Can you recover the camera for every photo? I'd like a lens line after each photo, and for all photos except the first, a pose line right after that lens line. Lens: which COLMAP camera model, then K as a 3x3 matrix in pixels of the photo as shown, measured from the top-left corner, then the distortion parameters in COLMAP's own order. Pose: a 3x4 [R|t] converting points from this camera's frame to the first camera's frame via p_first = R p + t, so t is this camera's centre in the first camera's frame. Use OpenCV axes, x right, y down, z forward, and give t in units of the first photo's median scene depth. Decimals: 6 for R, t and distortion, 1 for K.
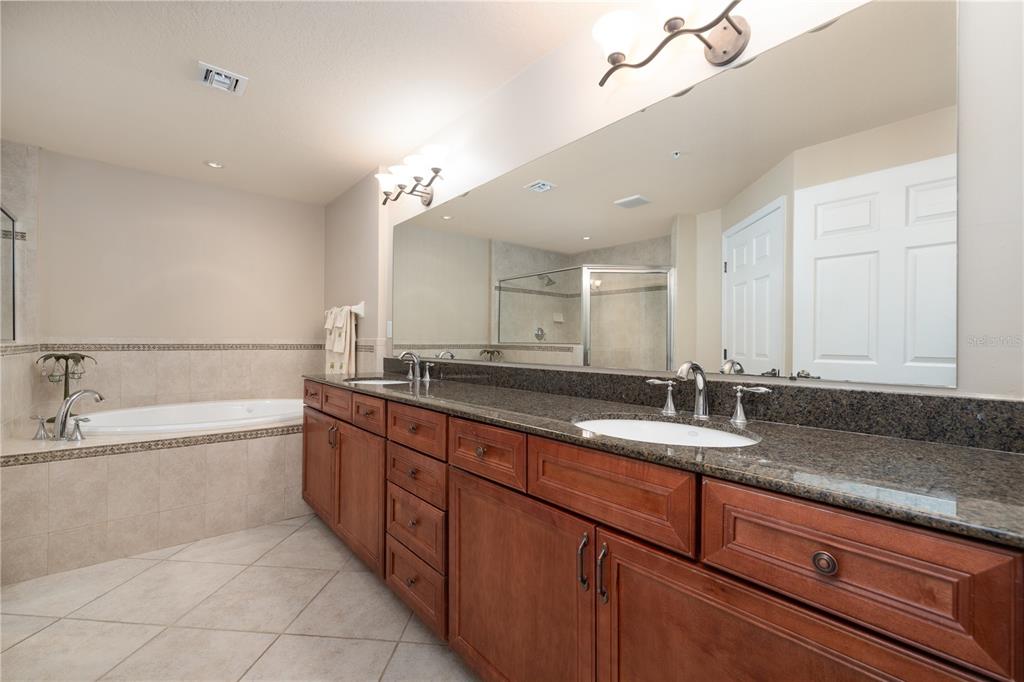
lens RADIAL K [[436.6, 0, 512.8], [0, 436.6, 342.3], [0, 0, 1]] dist [0.001118, 0.000423]
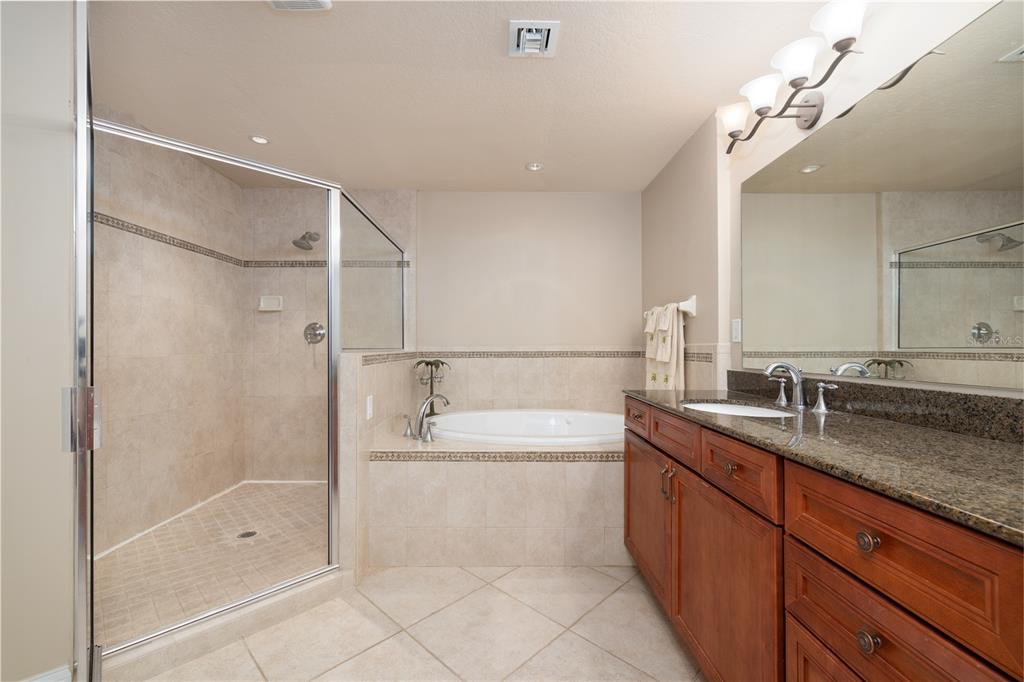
lens RADIAL K [[436.6, 0, 512.8], [0, 436.6, 342.3], [0, 0, 1]] dist [0.001118, 0.000423]
pose [[0.778953, -0.015489, -0.626891, -0.133533], [0.006589, 0.999842, -0.016517, -0.001121], [0.627048, 0.008736, 0.778932, 0.244057]]
